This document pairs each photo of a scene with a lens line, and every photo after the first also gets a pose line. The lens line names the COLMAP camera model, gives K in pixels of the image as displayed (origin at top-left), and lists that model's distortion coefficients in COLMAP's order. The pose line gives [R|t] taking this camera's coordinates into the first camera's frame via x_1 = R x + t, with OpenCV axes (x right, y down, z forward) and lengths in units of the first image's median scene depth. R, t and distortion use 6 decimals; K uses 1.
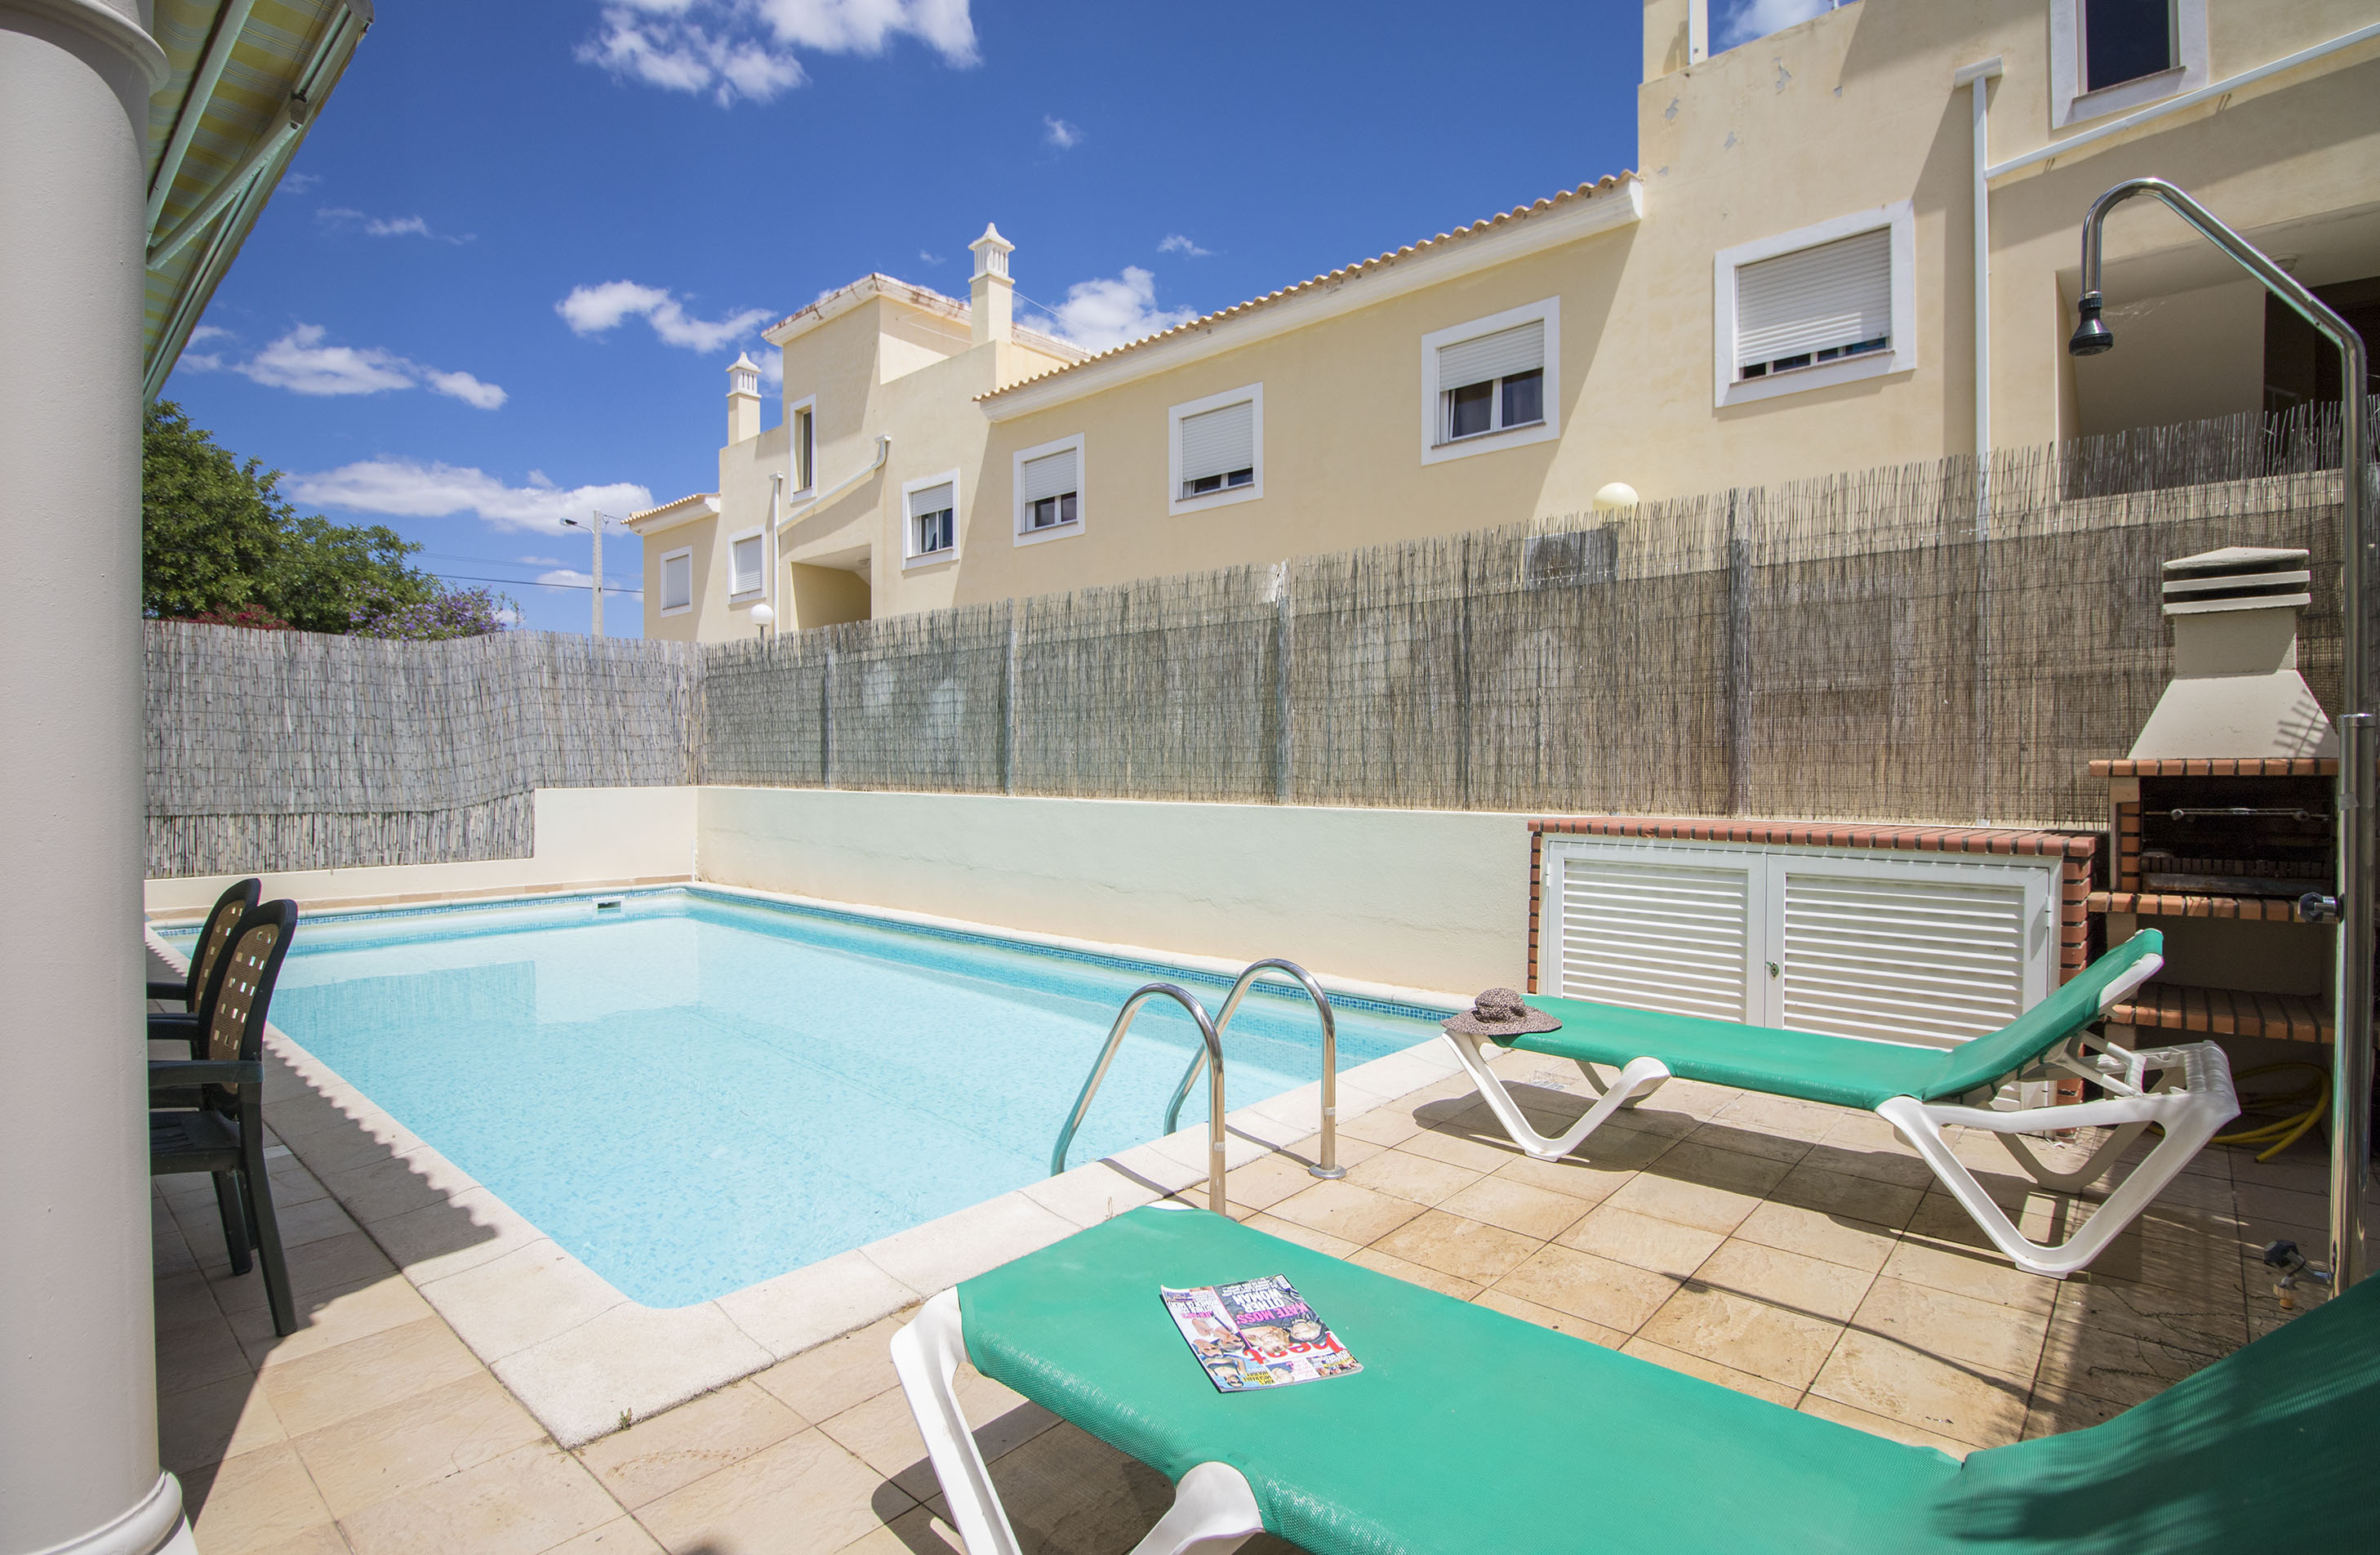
lens RADIAL K [[1156.5, 0, 1204.0], [0, 1156.5, 772.8], [0, 0, 1]] dist [-0.015719, -0.007634]
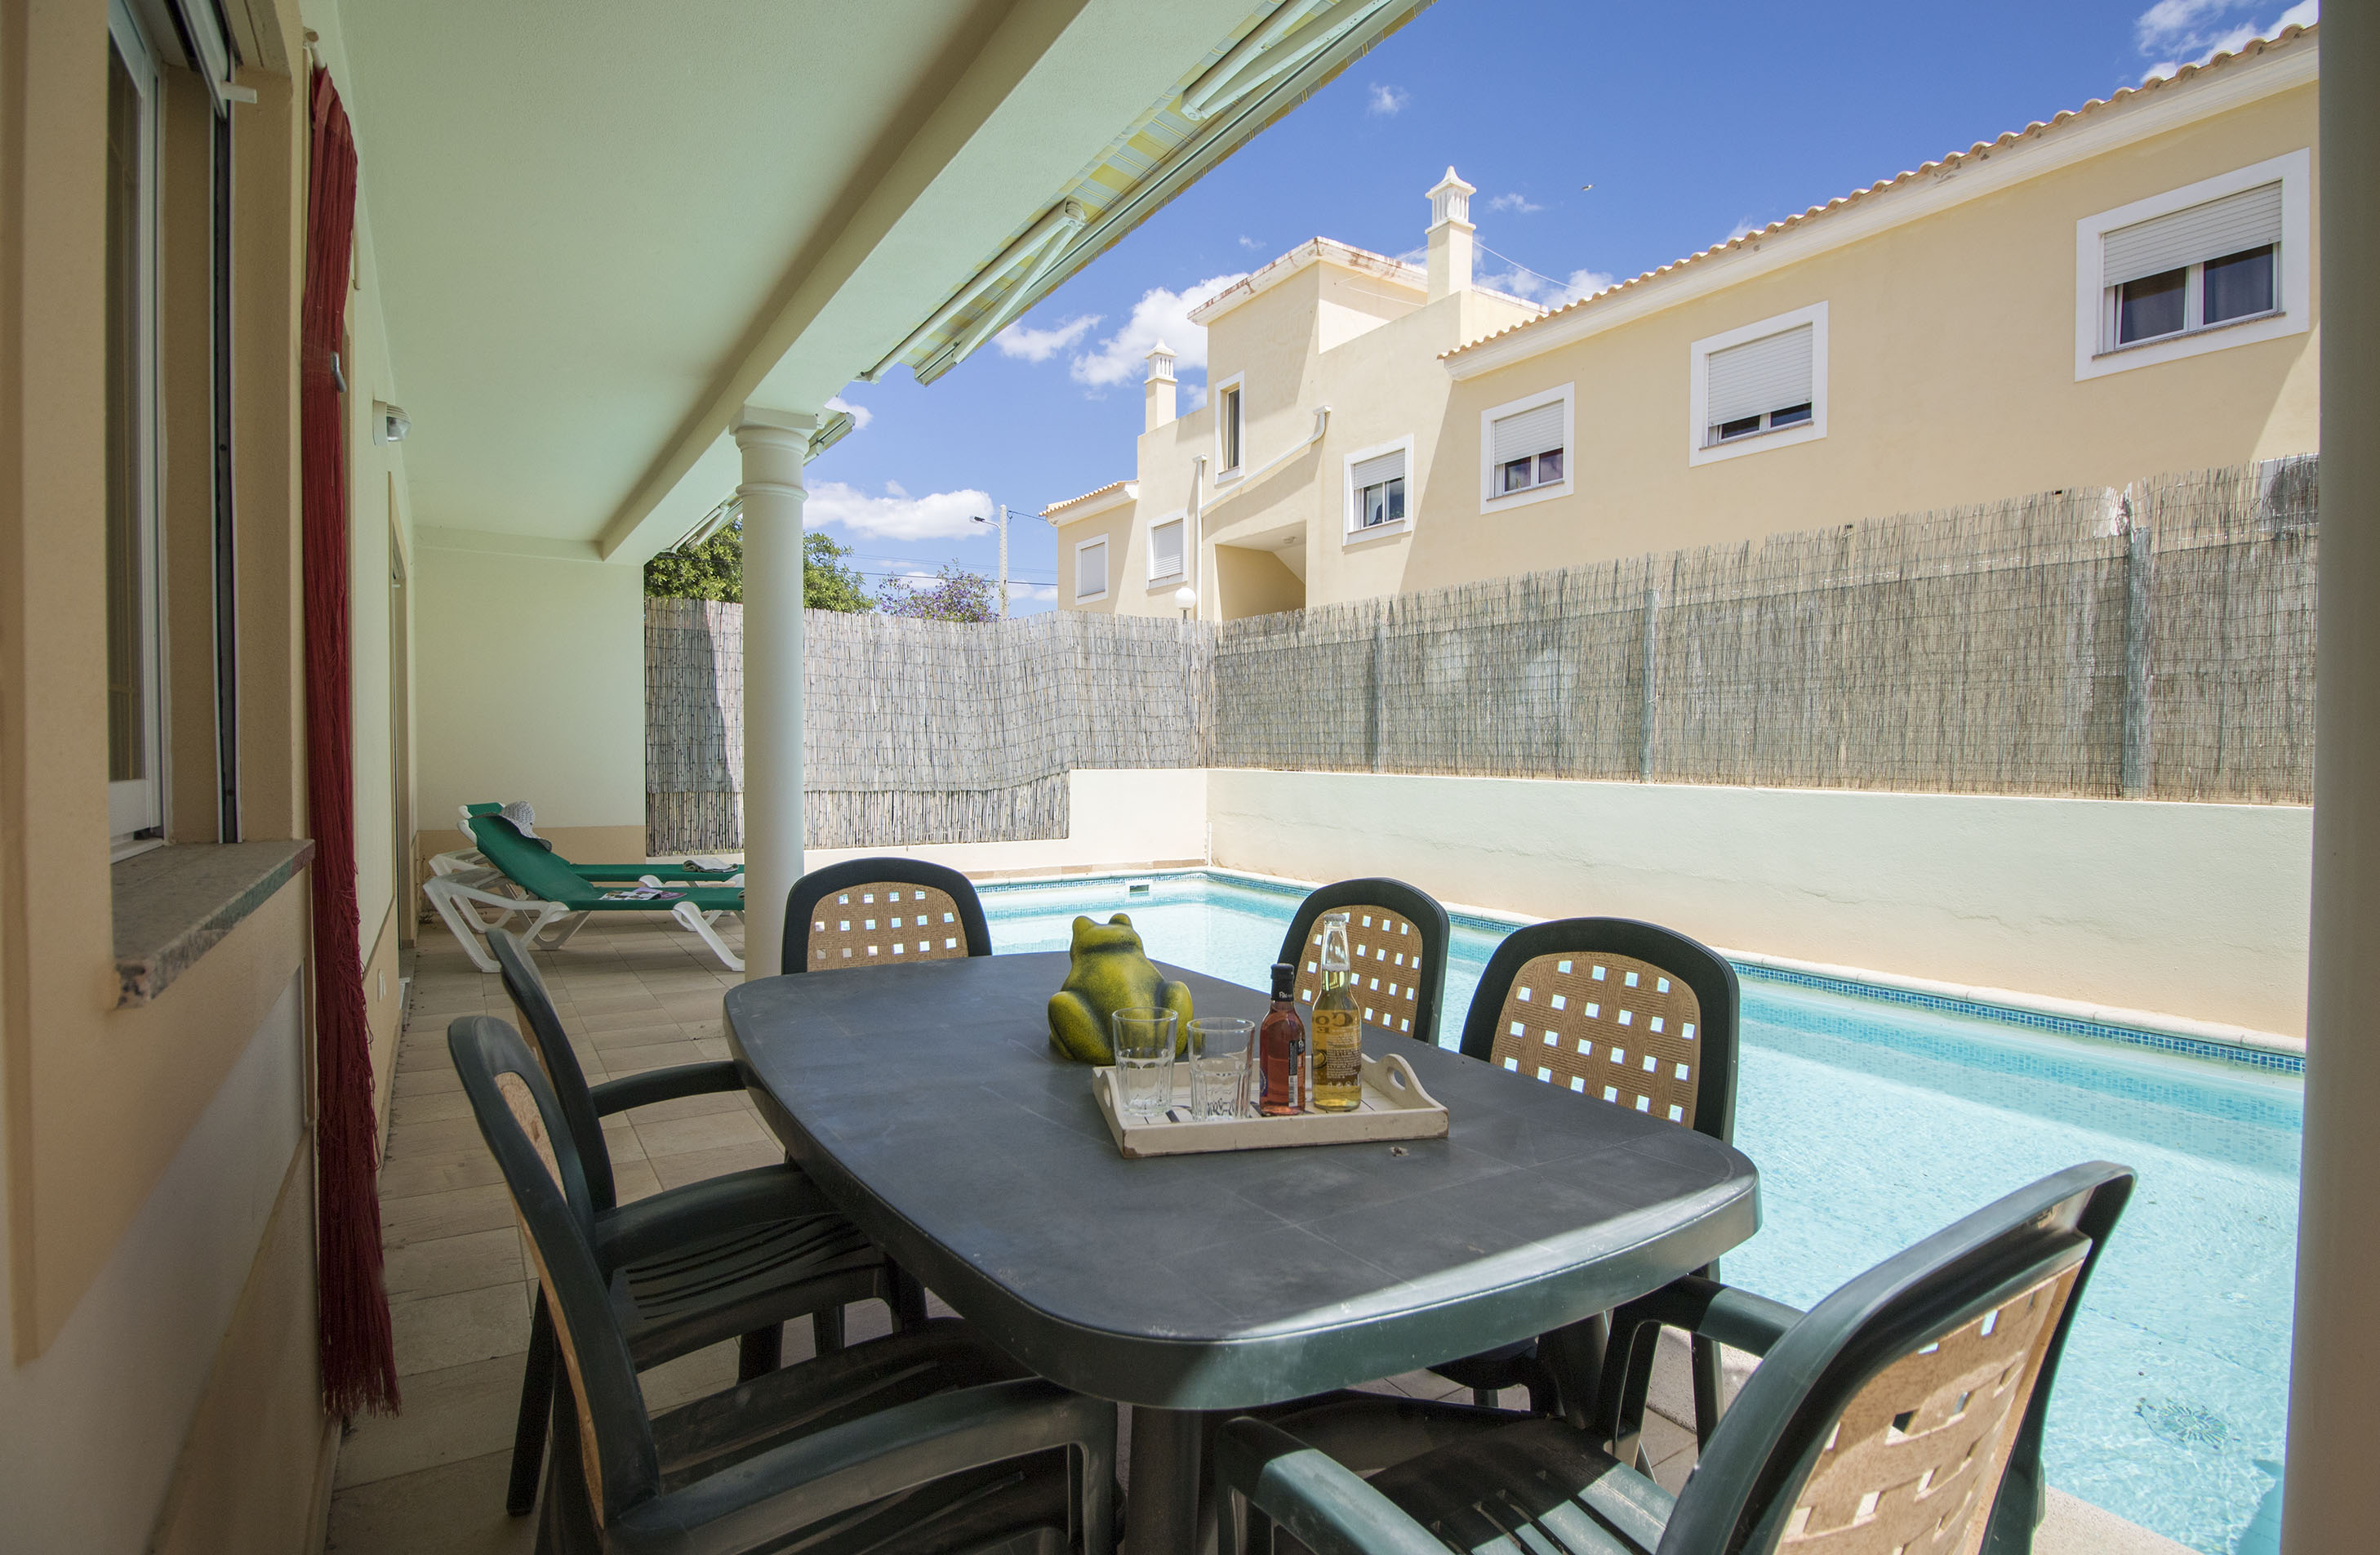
lens RADIAL K [[1156.5, 0, 1167.1], [0, 1156.5, 781.0], [0, 0, 1]] dist [-0.015719, -0.007634]
pose [[0.959973, 0.012468, -0.279815, -0.203724], [-0.007269, 0.999781, 0.019610, 0.003215], [0.279999, -0.016791, 0.959854, 0.053512]]
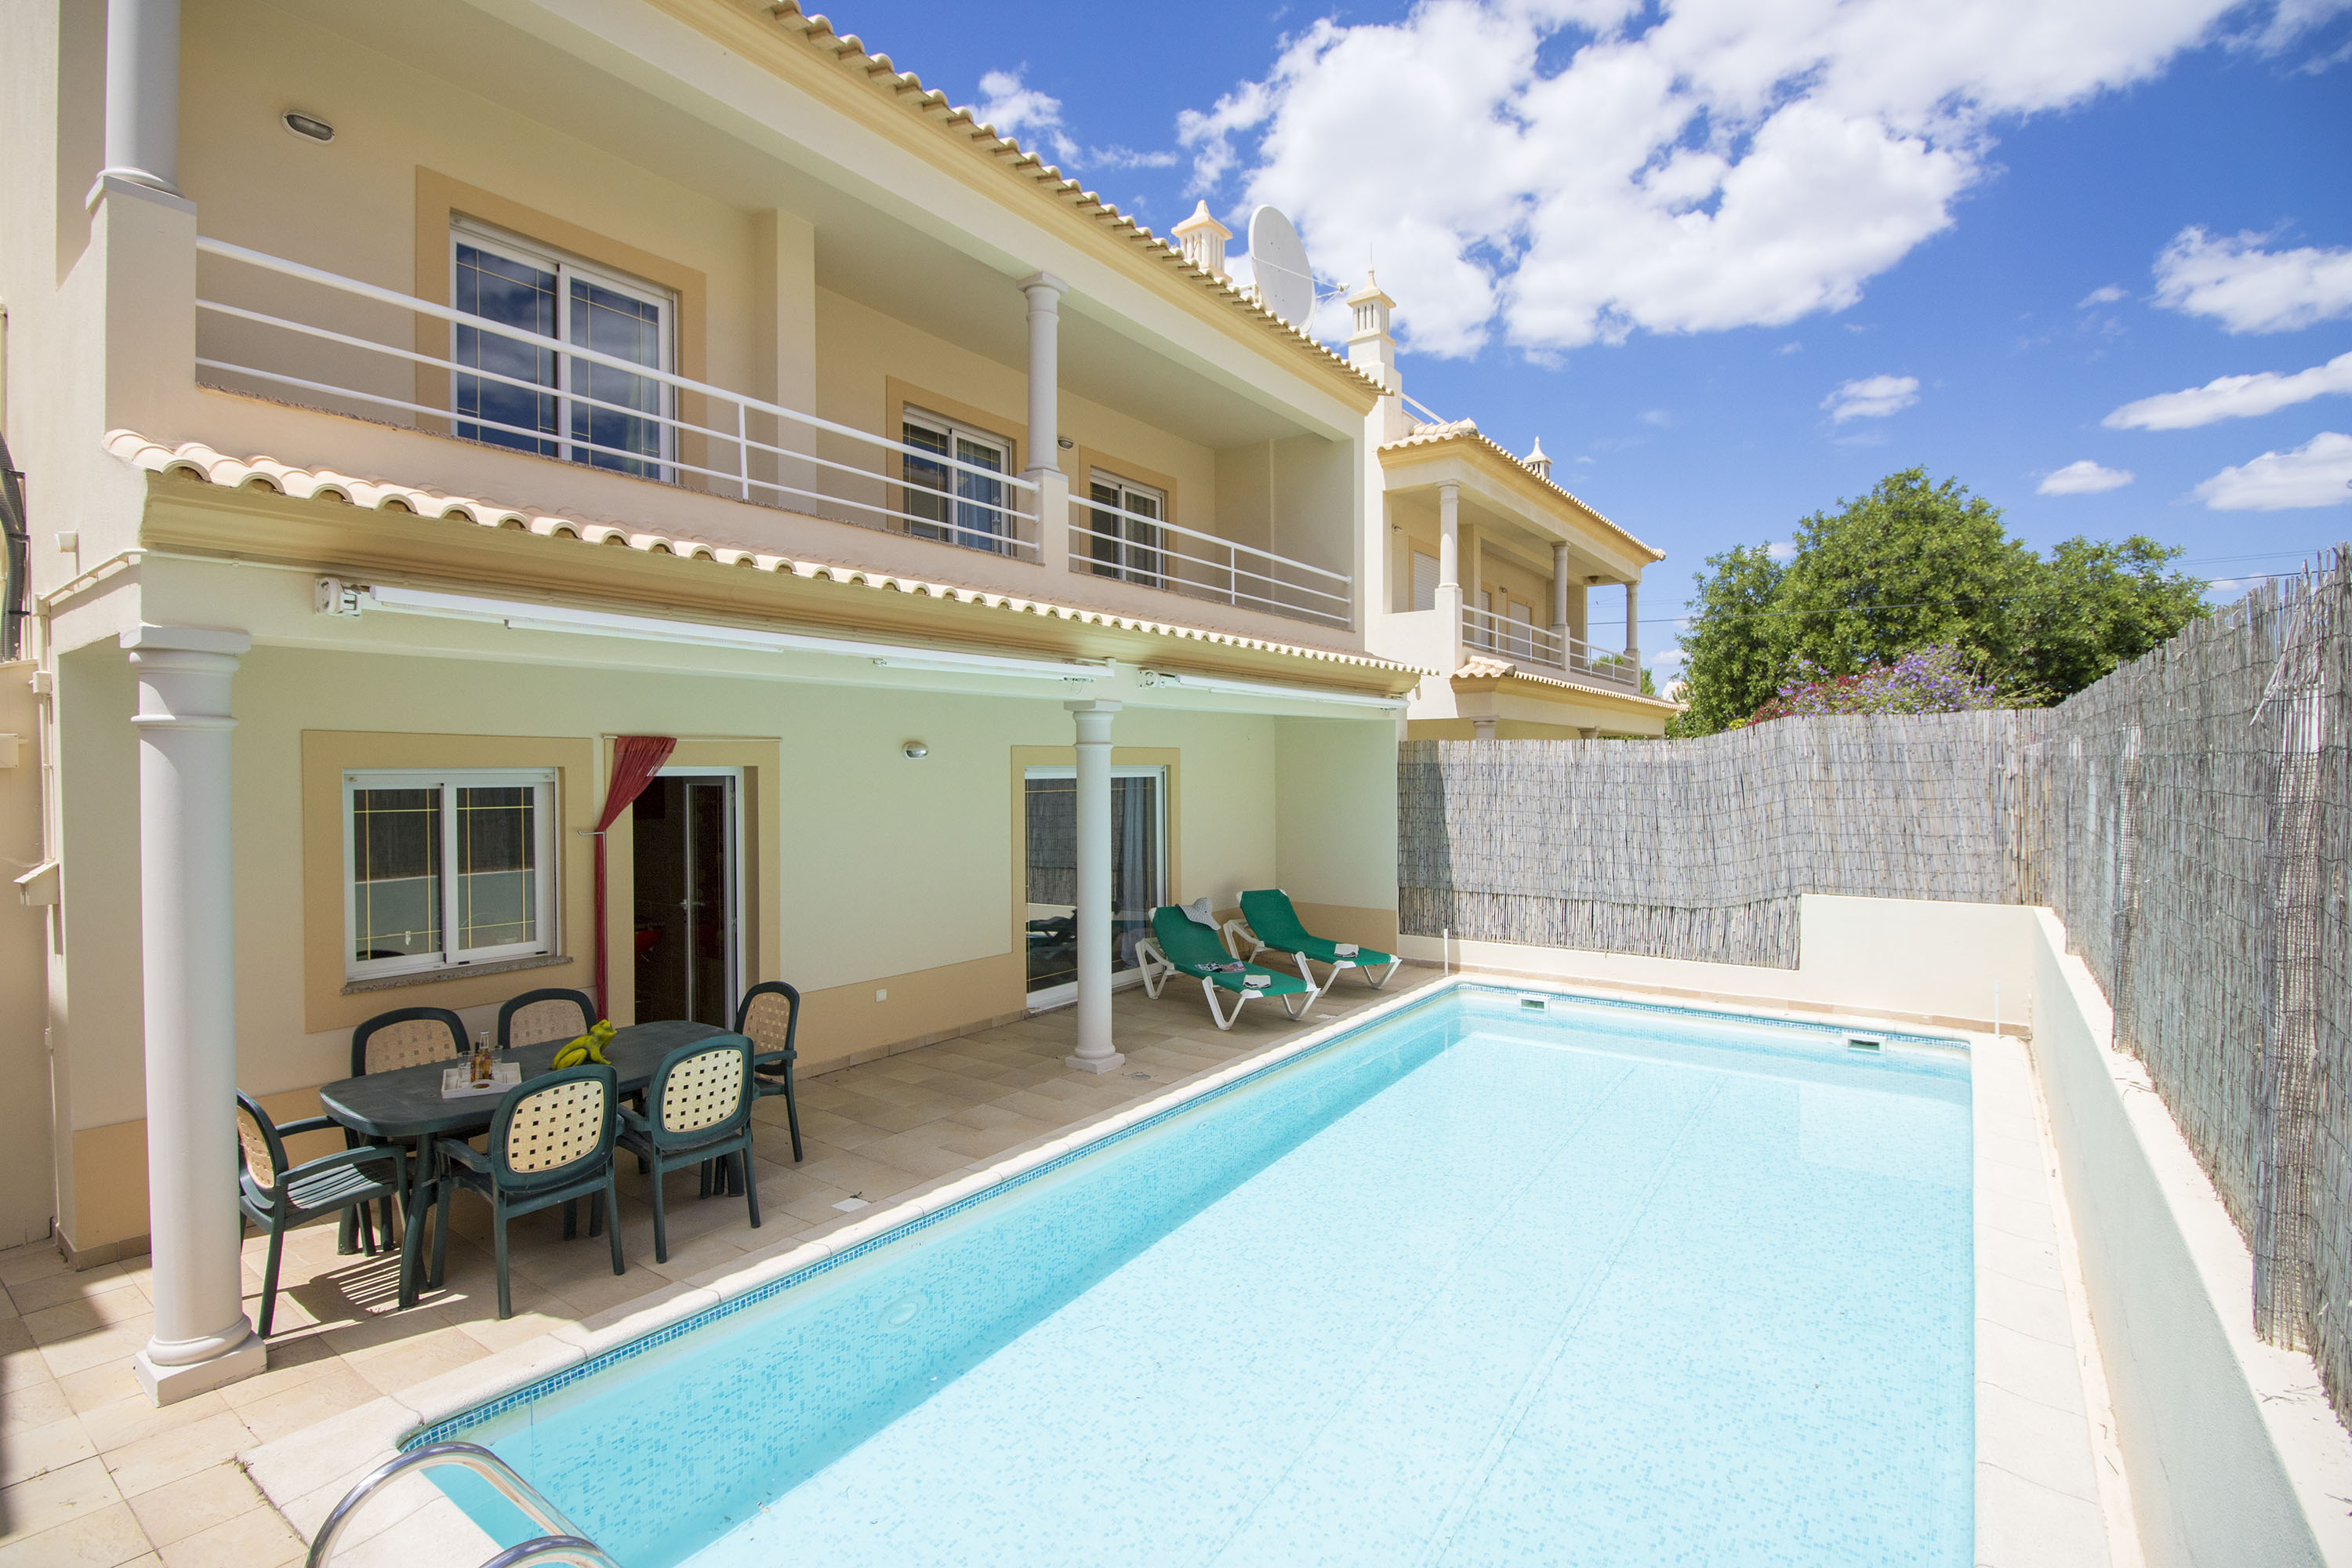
lens RADIAL K [[1100.4, 0, 1170.2], [0, 1100.4, 781.6], [0, 0, 1]] dist [-0.007930, -0.006885]
pose [[0.089929, 0.013157, -0.995861, 0.207050], [-0.001400, 0.999913, 0.013084, -0.077949], [0.995947, 0.000218, 0.089940, 0.402271]]
